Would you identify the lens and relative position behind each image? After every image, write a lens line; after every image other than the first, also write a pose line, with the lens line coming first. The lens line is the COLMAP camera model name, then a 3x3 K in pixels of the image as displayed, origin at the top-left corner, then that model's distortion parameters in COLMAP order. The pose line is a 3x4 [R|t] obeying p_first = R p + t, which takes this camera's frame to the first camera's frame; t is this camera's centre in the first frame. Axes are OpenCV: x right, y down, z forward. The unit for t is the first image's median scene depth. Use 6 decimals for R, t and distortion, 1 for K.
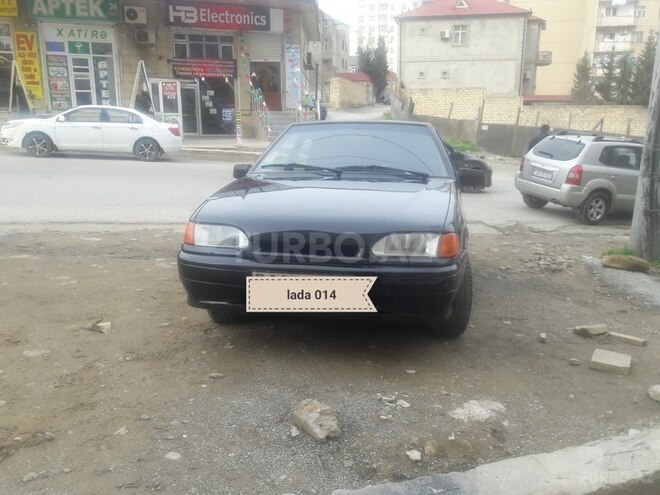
lens RADIAL K [[539.1, 0, 331.2], [0, 539.1, 247.8], [0, 0, 1]] dist [-0.001569, -0.025553]
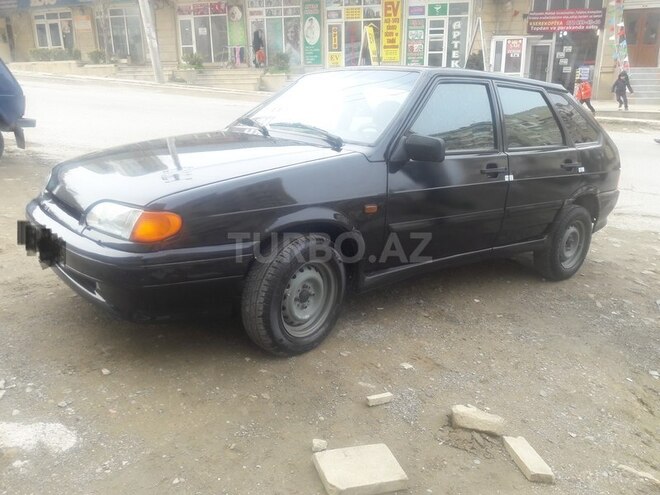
lens RADIAL K [[539.1, 0, 331.0], [0, 539.1, 248.2], [0, 0, 1]] dist [-0.001569, -0.025553]
pose [[0.763113, 0.179421, -0.620859, 0.099676], [-0.137354, 0.983768, 0.115473, -0.011431], [0.631500, -0.002842, 0.775371, 0.063125]]
